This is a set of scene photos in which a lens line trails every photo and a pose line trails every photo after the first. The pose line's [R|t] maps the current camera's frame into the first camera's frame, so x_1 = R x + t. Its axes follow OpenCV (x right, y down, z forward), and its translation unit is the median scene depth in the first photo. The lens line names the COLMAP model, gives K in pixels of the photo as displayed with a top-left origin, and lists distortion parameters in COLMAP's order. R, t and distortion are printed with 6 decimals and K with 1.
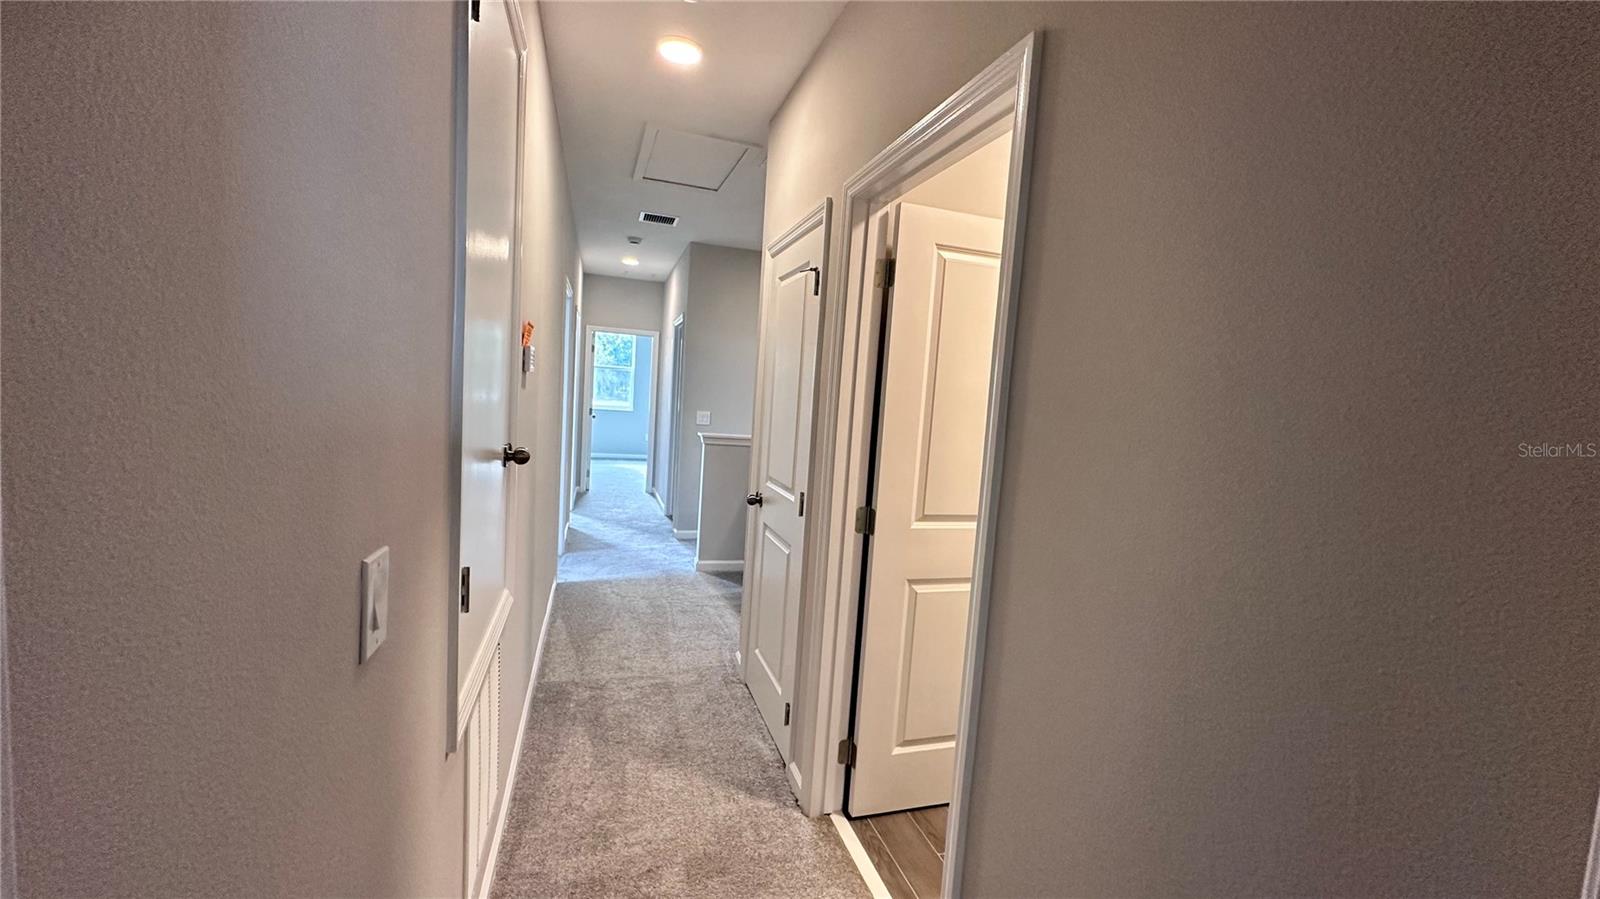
lens RADIAL K [[643.6, 0, 800.0], [0, 643.6, 449.5], [0, 0, 1]] dist [-0.014769, 0.000077]
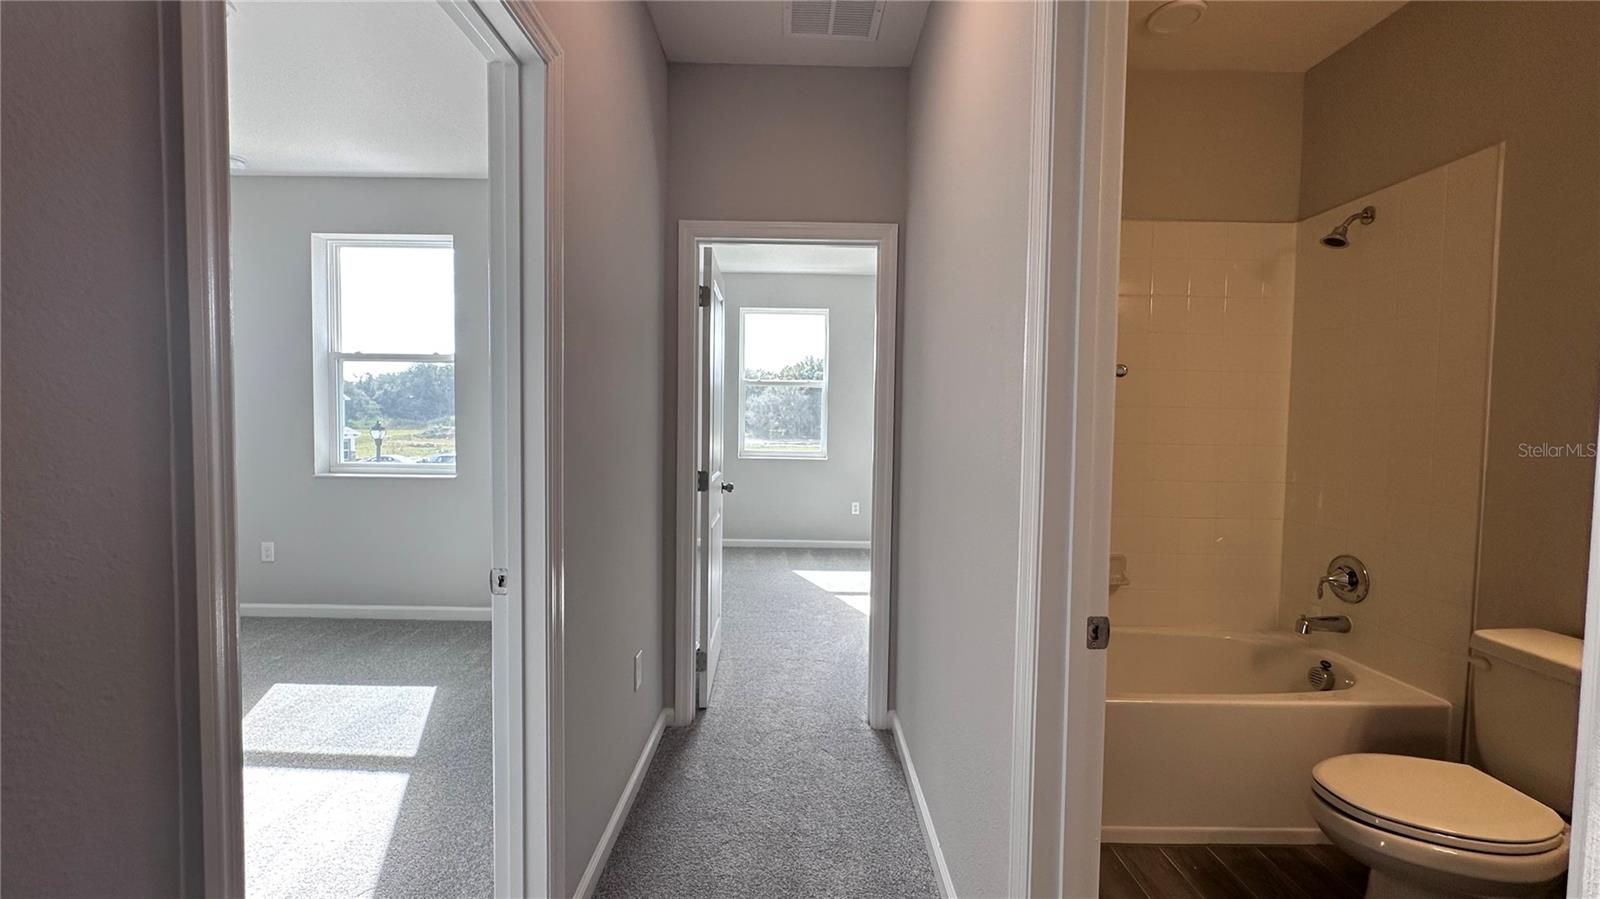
lens RADIAL K [[640.5, 0, 800.0], [0, 640.5, 449.5], [0, 0, 1]] dist [-0.000910, 0.000164]
pose [[0.954074, -0.041857, -0.296632, -0.324188], [0.025960, 0.998018, -0.057330, -0.100492], [0.298443, 0.046996, 0.953270, 1.279220]]
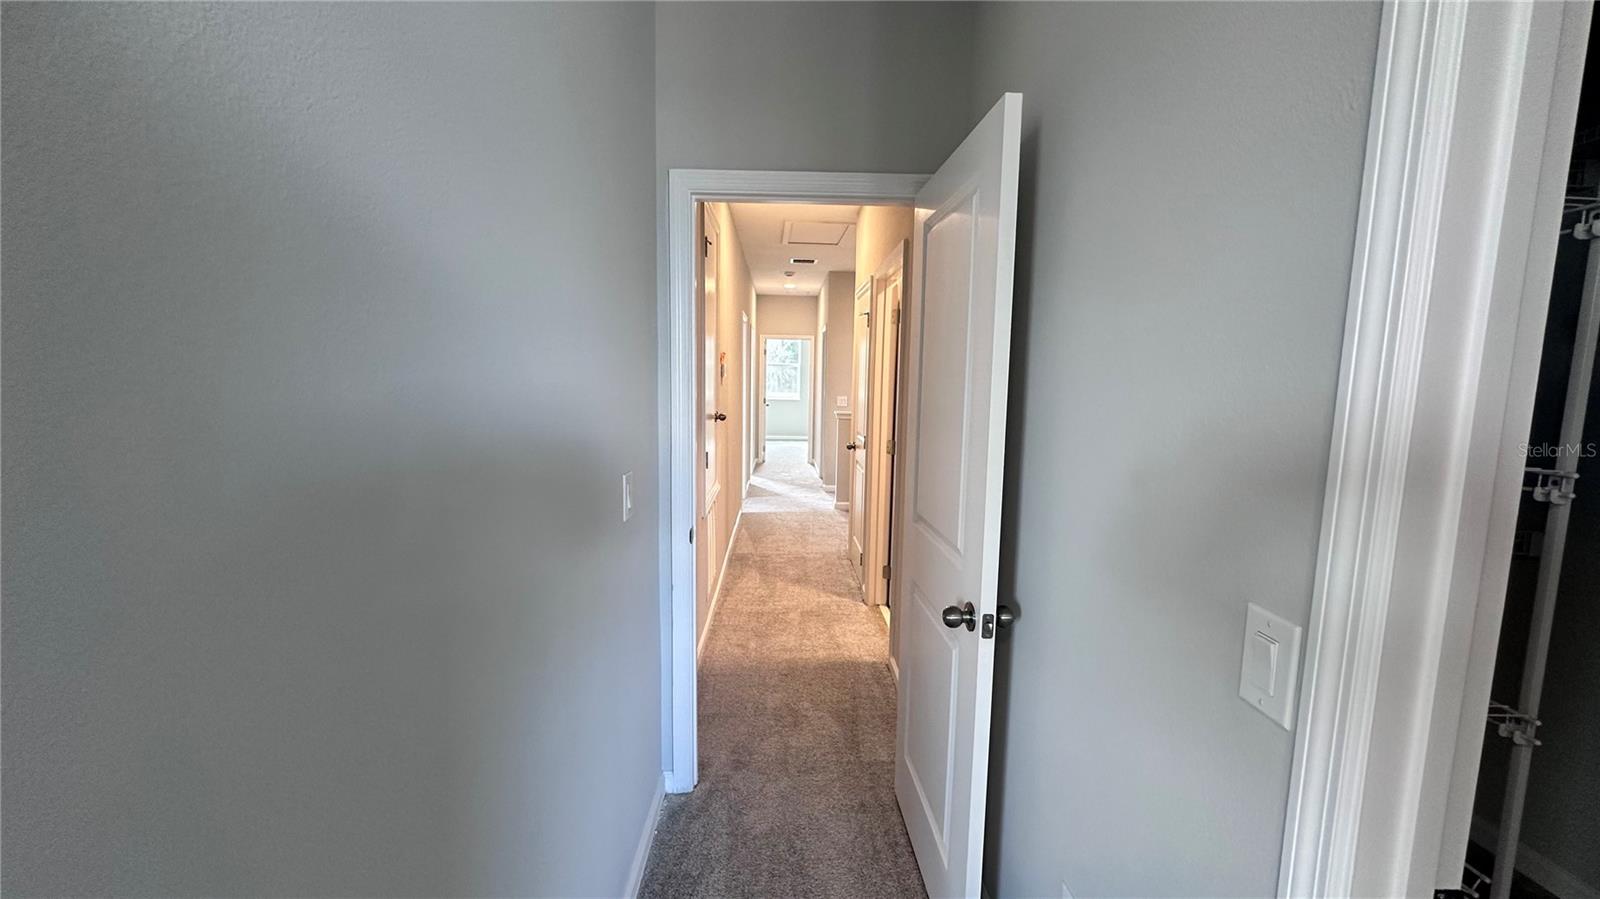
lens RADIAL K [[640.5, 0, 800.0], [0, 640.5, 449.5], [0, 0, 1]] dist [-0.000910, 0.000164]
pose [[0.962870, -0.019136, -0.269287, 0.166483], [0.023964, 0.999605, 0.014653, 0.039711], [0.268900, -0.020562, 0.962948, -0.424397]]
